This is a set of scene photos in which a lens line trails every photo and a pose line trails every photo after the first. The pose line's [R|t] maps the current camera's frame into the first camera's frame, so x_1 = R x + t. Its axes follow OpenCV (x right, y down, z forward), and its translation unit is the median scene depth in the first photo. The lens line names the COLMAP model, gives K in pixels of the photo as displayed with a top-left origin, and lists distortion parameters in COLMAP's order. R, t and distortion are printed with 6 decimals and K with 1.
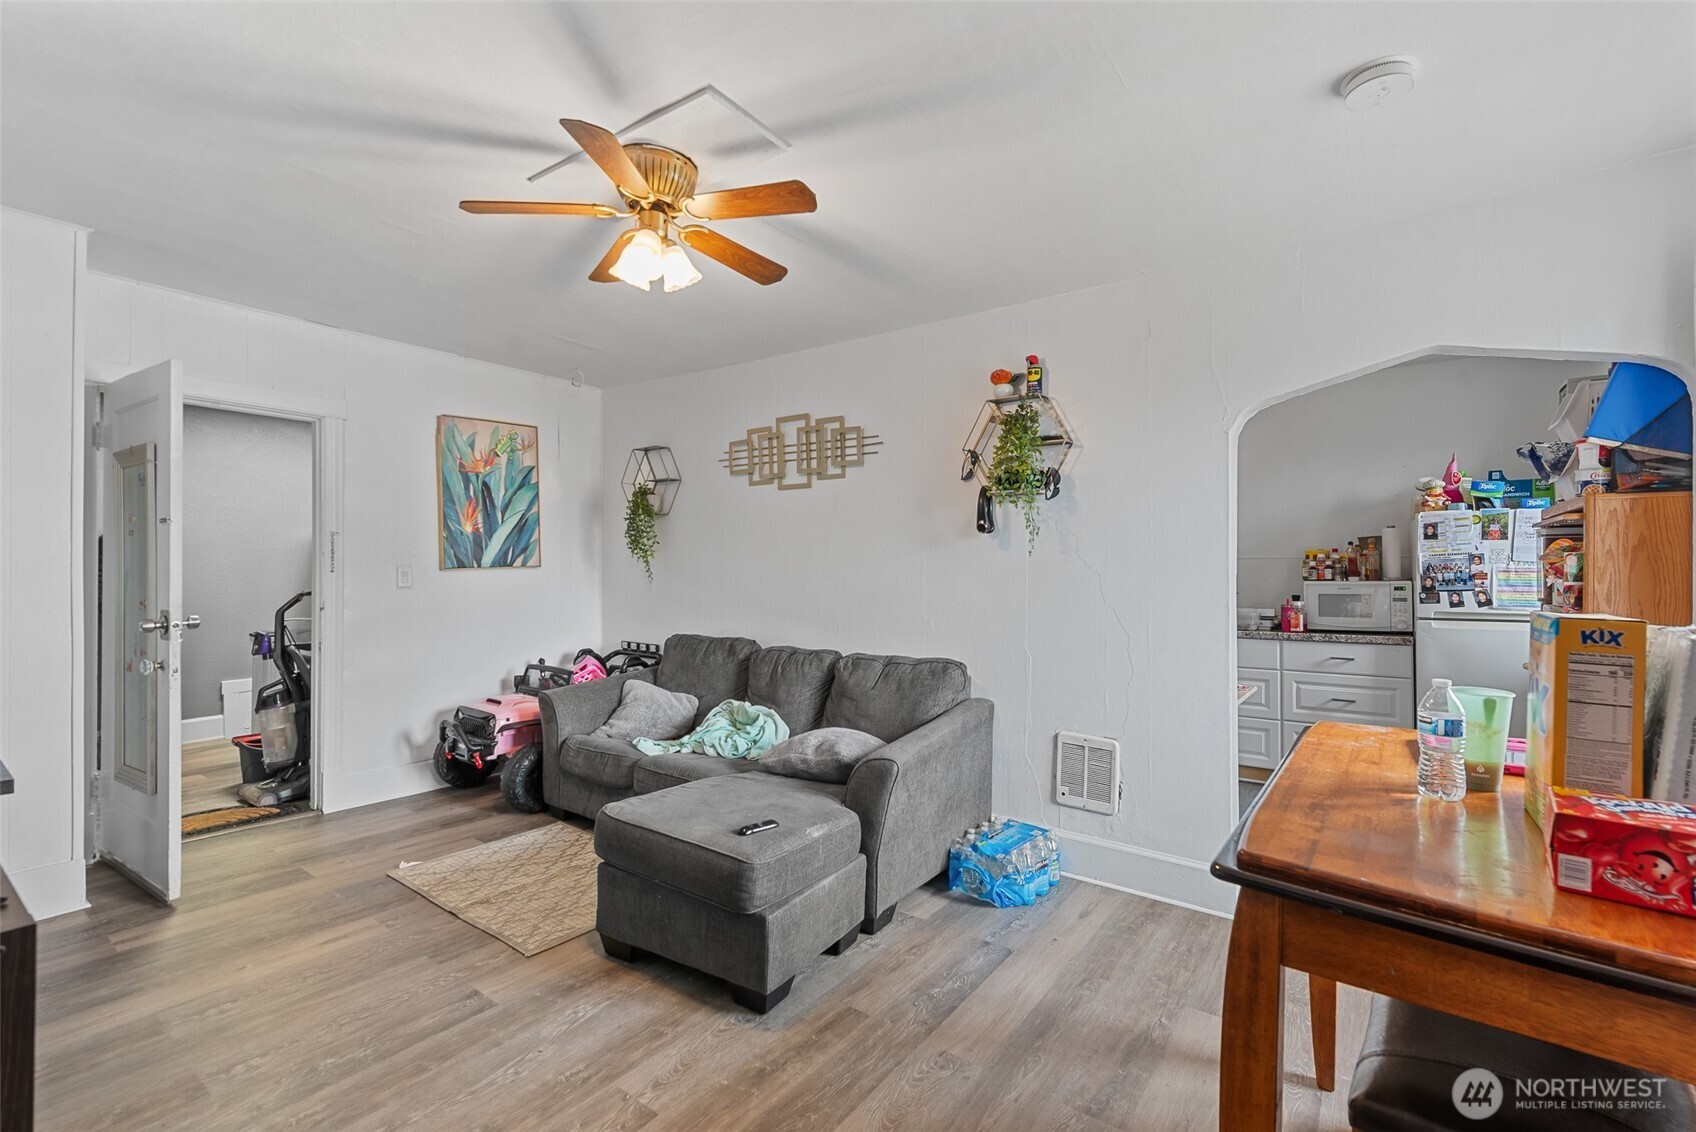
lens RADIAL K [[738.6, 0, 848.5], [0, 738.6, 563.9], [0, 0, 1]] dist [0.001969, -0.000065]
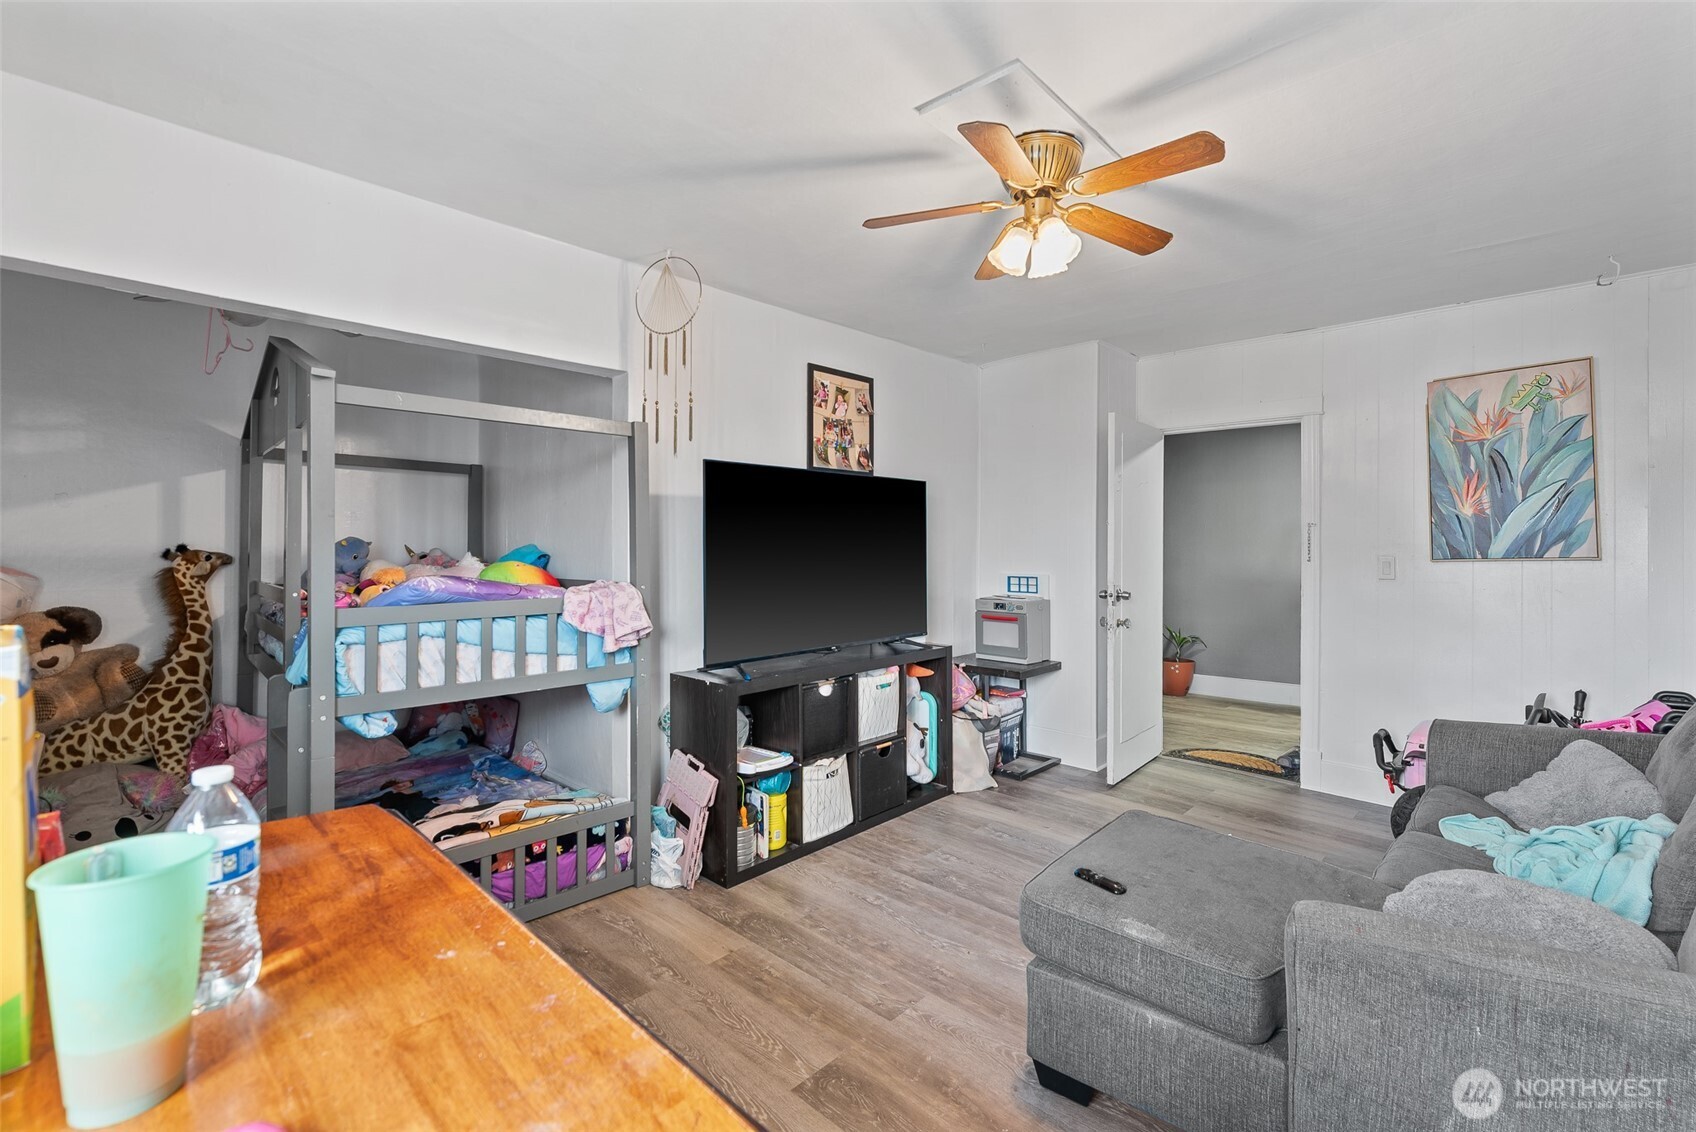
lens RADIAL K [[738.6, 0, 873.9], [0, 738.6, 546.0], [0, 0, 1]] dist [0.001969, -0.000065]
pose [[-0.104220, -0.008444, -0.994518, 0.365376], [-0.004862, 0.999956, -0.007981, 0.000540], [0.994542, 0.004003, -0.104257, 0.435250]]
